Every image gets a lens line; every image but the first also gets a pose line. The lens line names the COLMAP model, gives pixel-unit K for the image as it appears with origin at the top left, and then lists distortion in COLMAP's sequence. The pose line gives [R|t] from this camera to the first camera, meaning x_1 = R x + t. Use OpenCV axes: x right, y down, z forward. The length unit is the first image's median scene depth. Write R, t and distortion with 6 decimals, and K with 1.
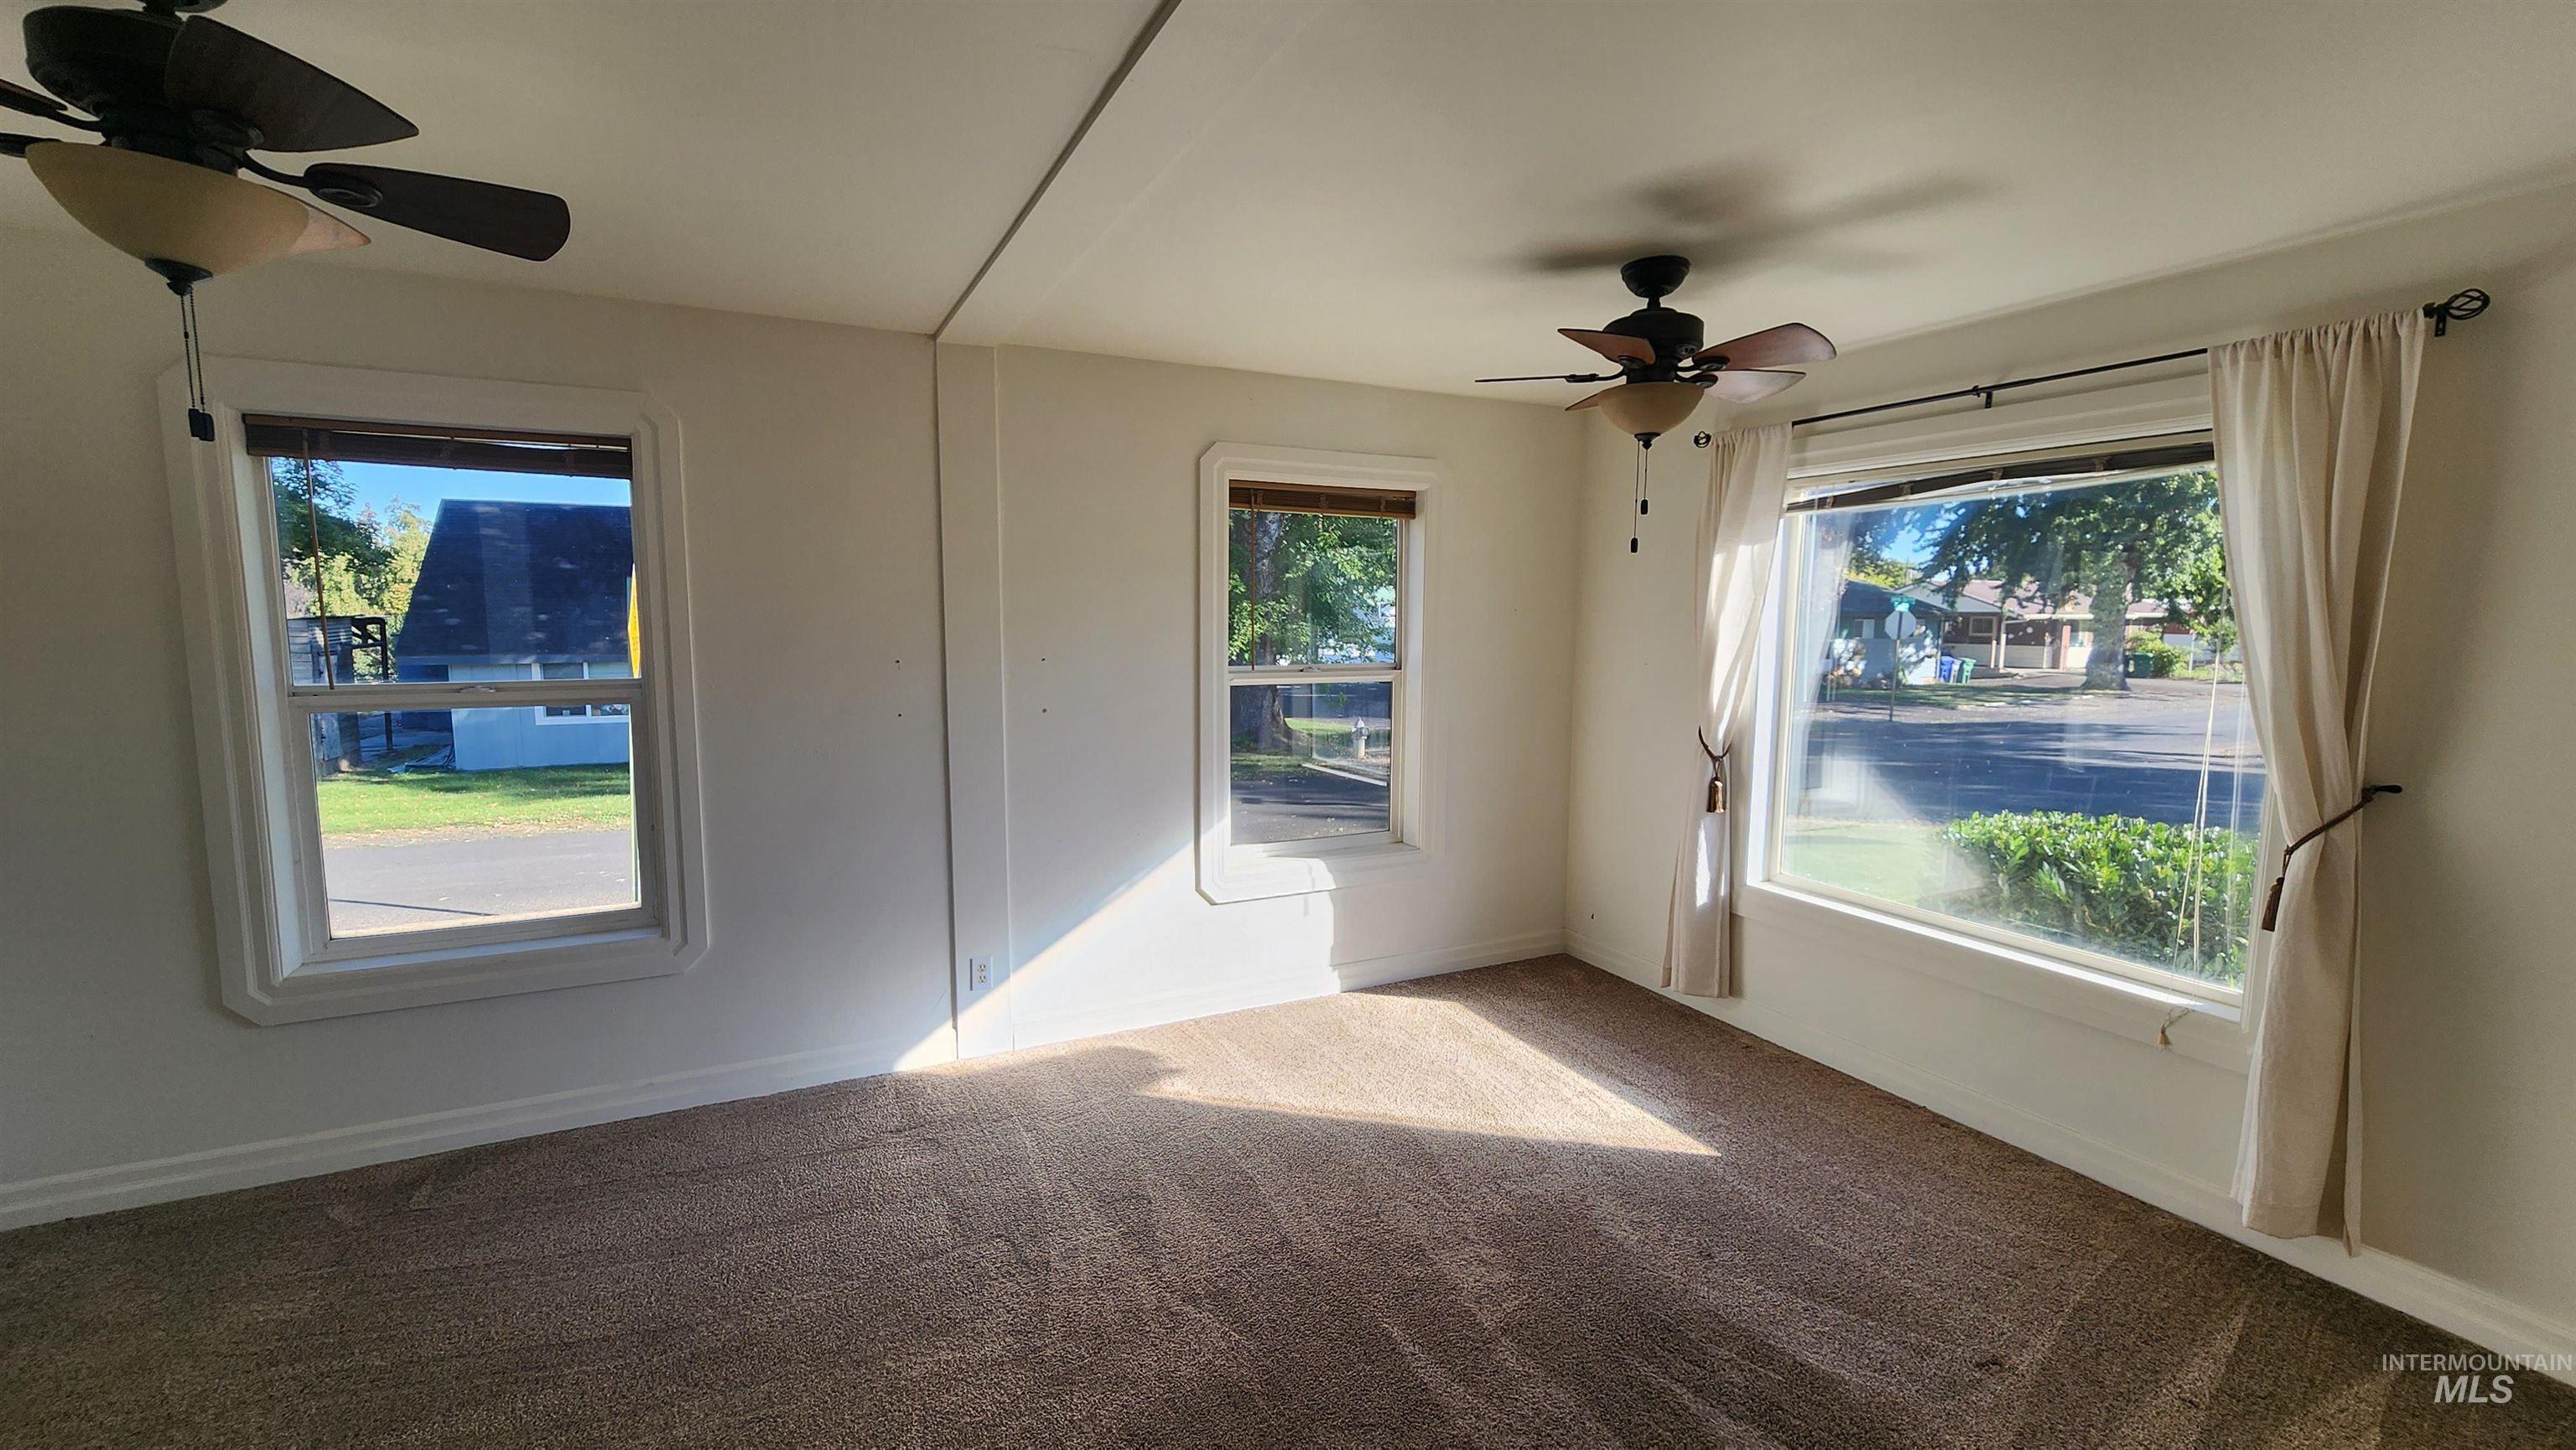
lens RADIAL K [[1057.7, 0, 1287.3], [0, 1057.7, 729.0], [0, 0, 1]] dist [-0.002359, 0.000870]
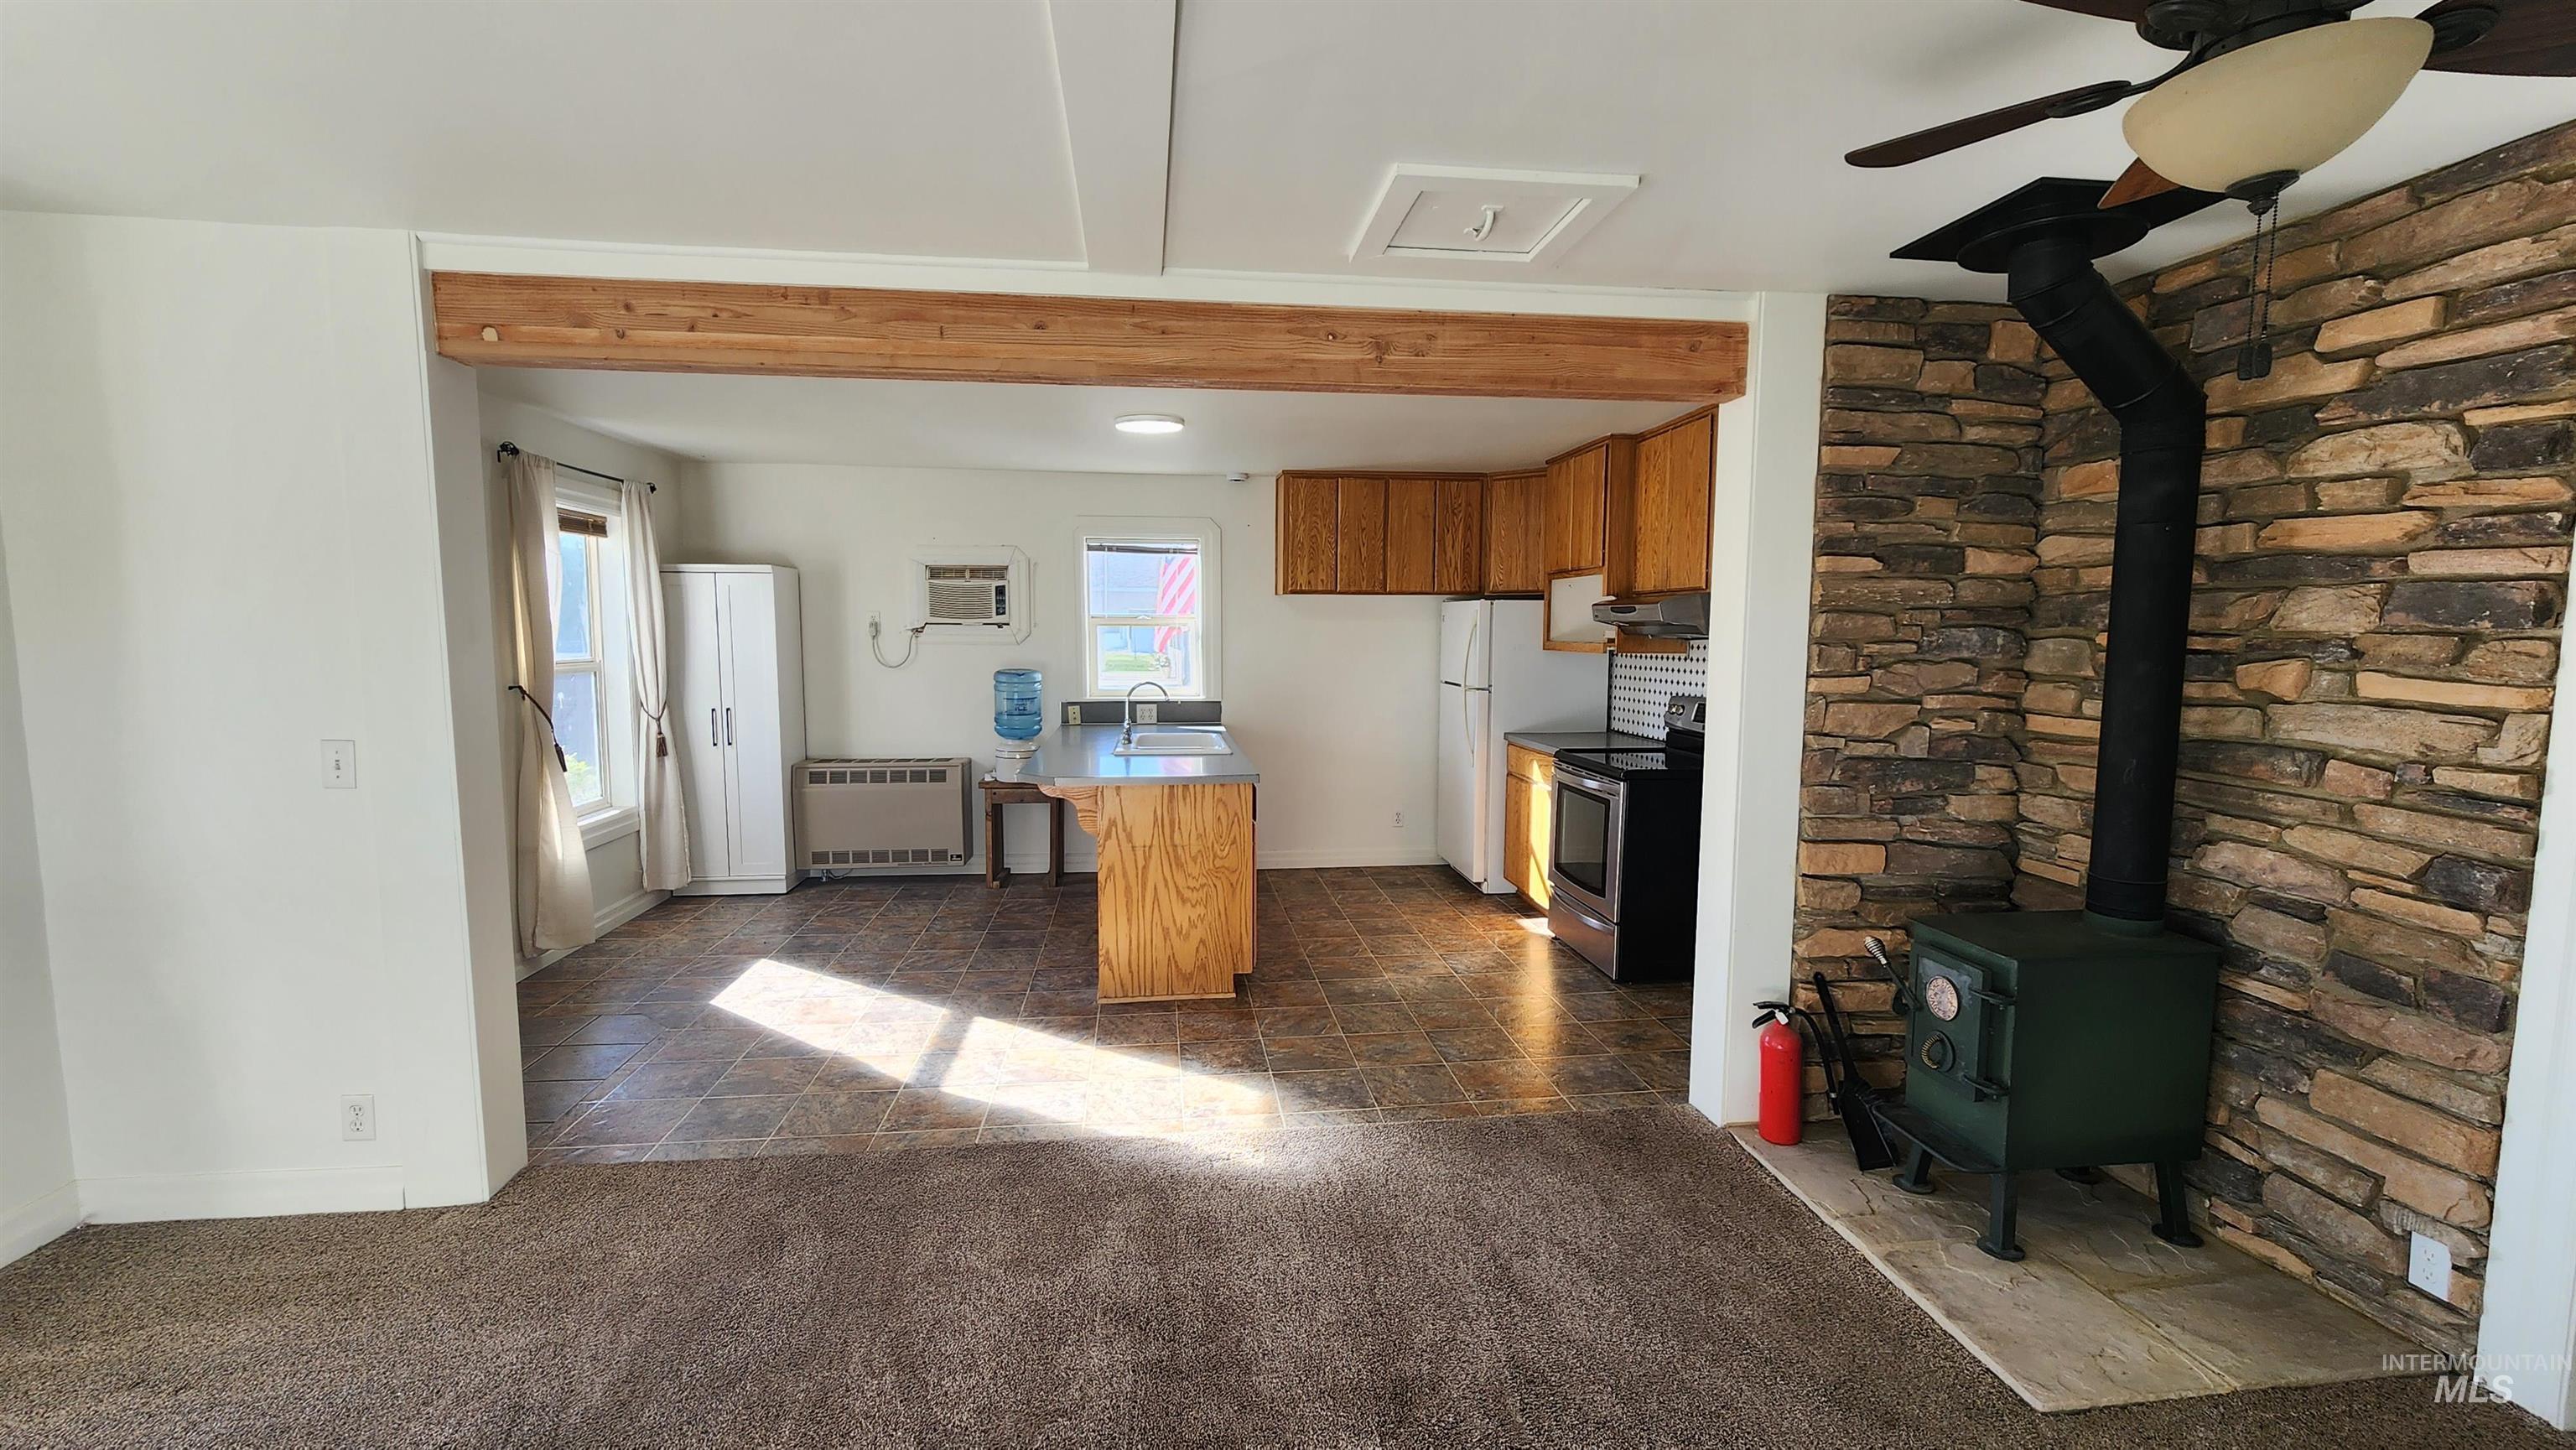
lens RADIAL K [[1062.3, 0, 1281.0], [0, 1062.3, 729.8], [0, 0, 1]] dist [-0.000202, 0.002857]
pose [[-0.940535, -0.043319, 0.336924, -0.231887], [0.026079, 0.979701, 0.198762, -0.073588], [-0.338695, 0.195729, -0.920313, 0.821633]]
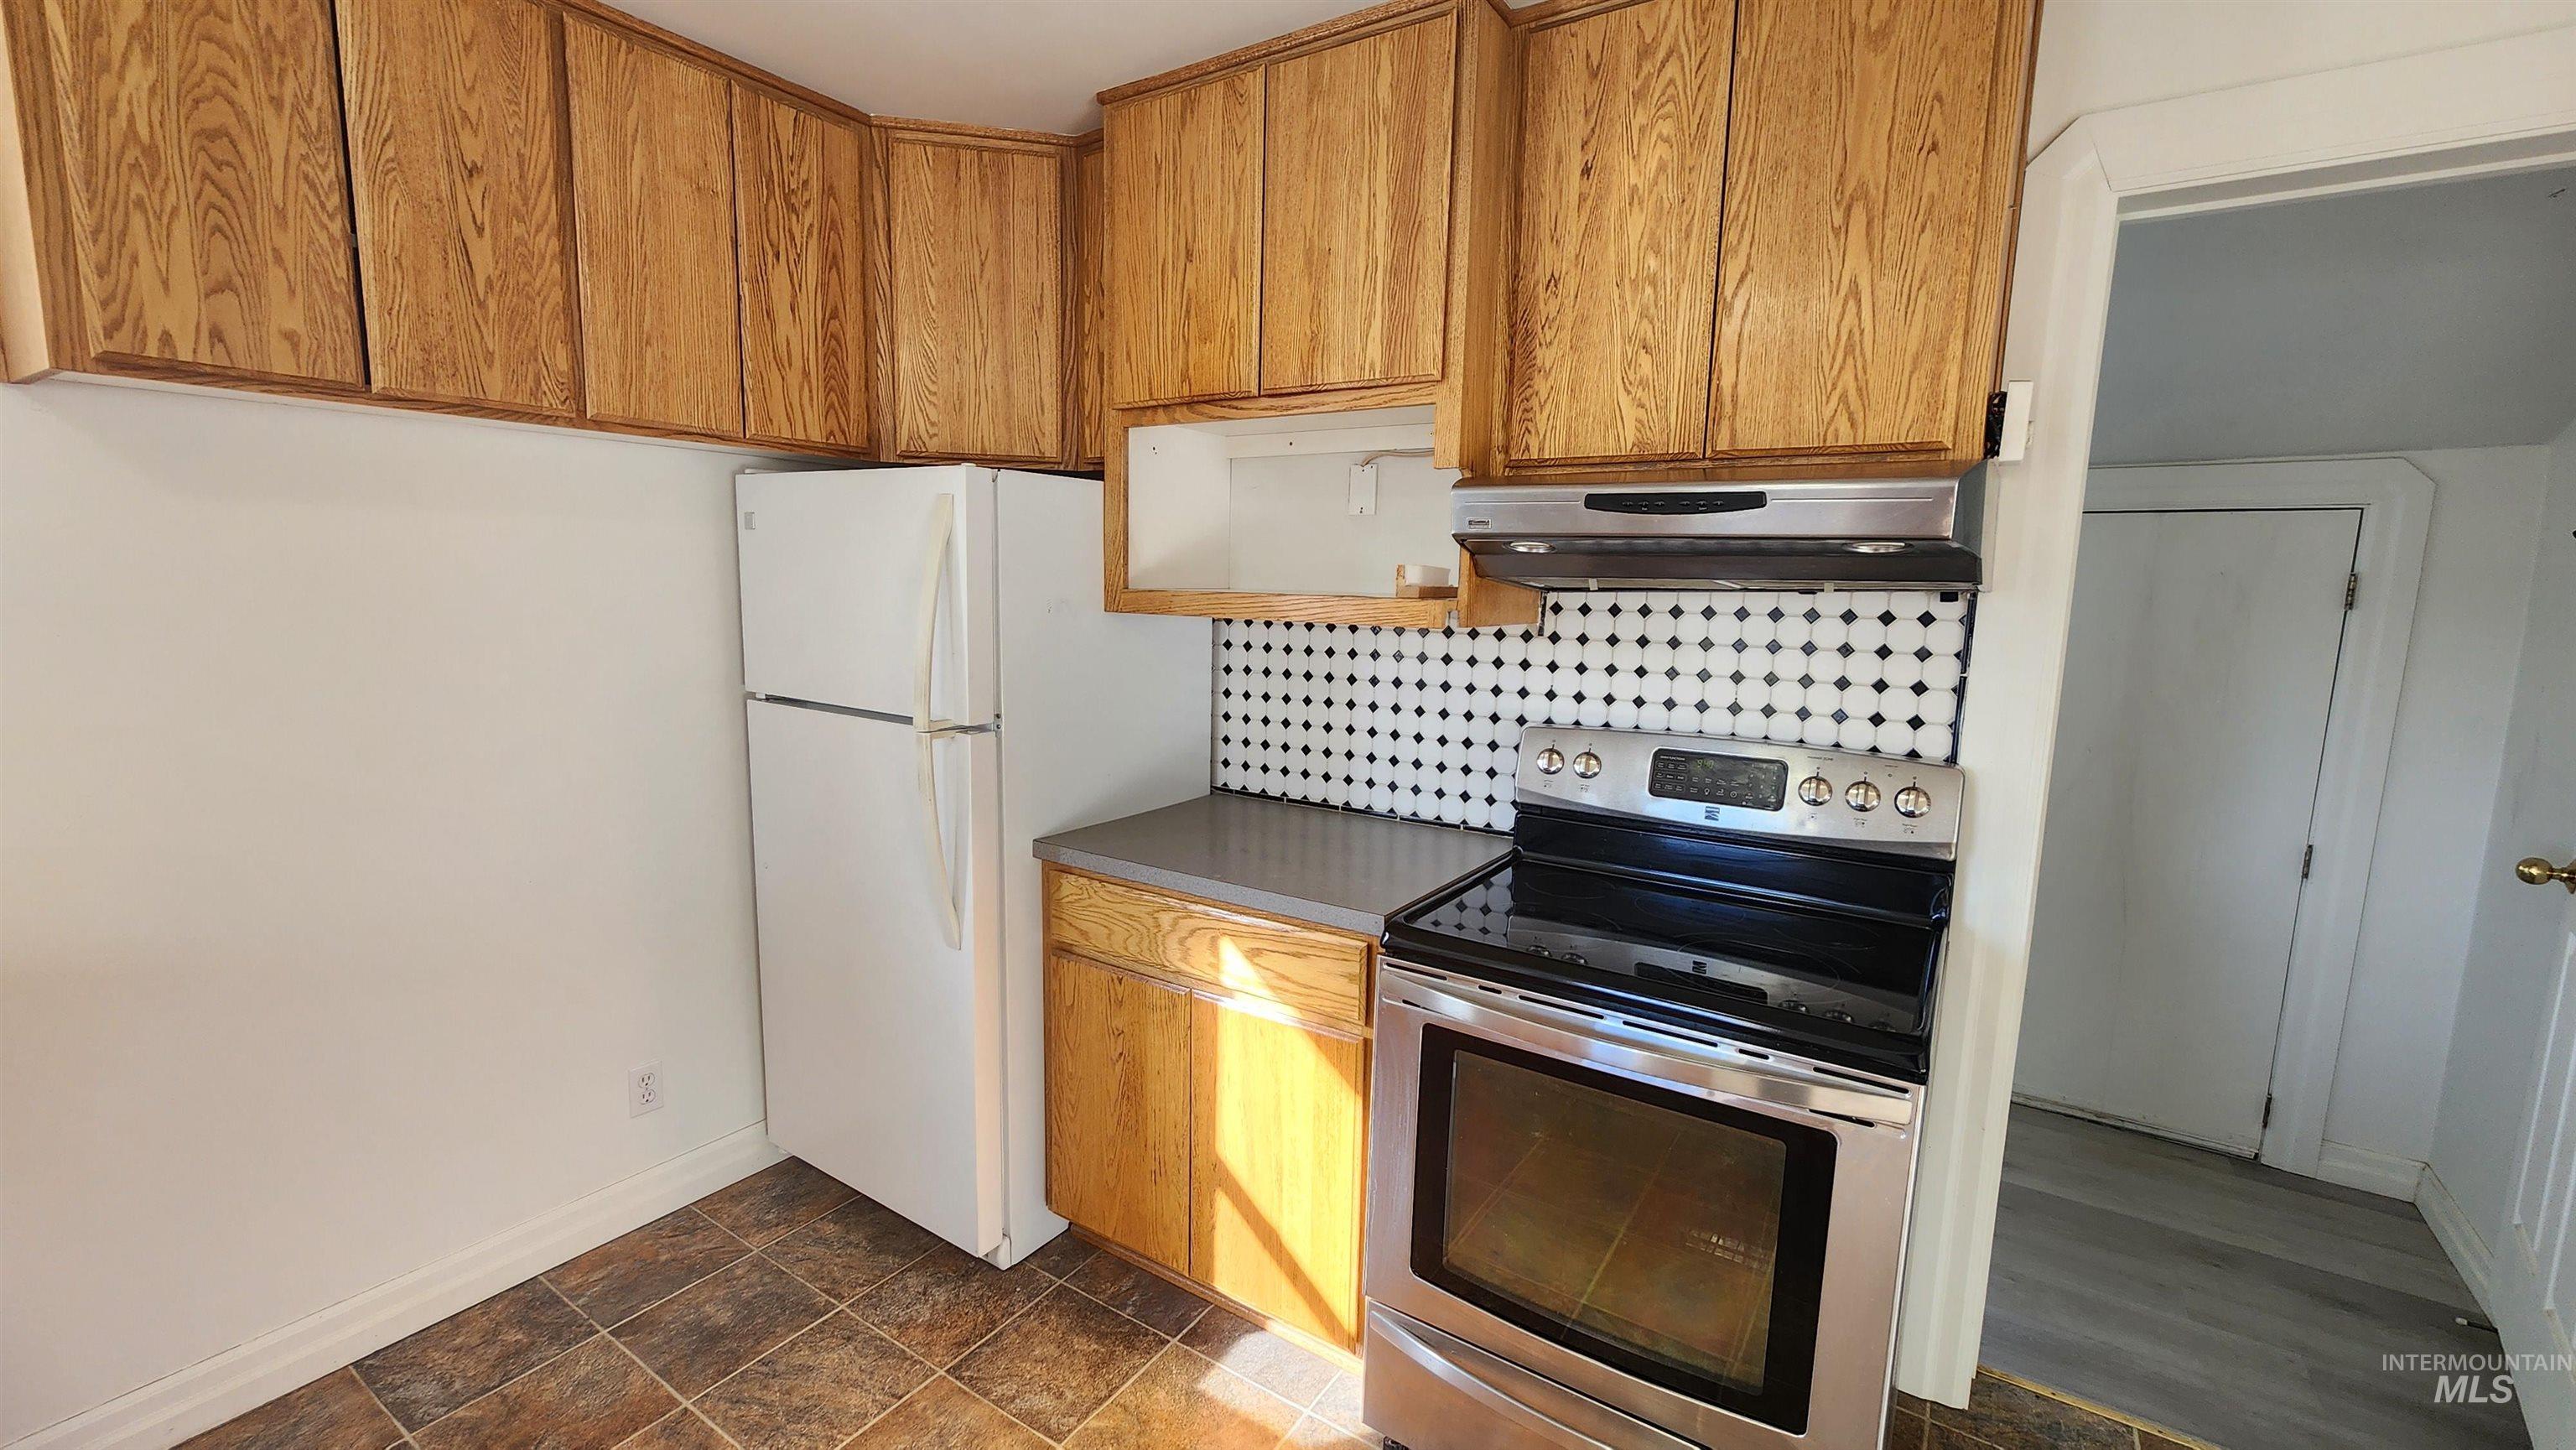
lens RADIAL K [[1062.3, 0, 1281.0], [0, 1062.3, 729.8], [0, 0, 1]] dist [-0.000202, 0.002857]
pose [[-0.870709, 0.042918, -0.489921, 0.159717], [-0.082672, 0.969236, 0.231835, 0.052409], [0.484799, 0.242364, -0.840375, -0.227403]]
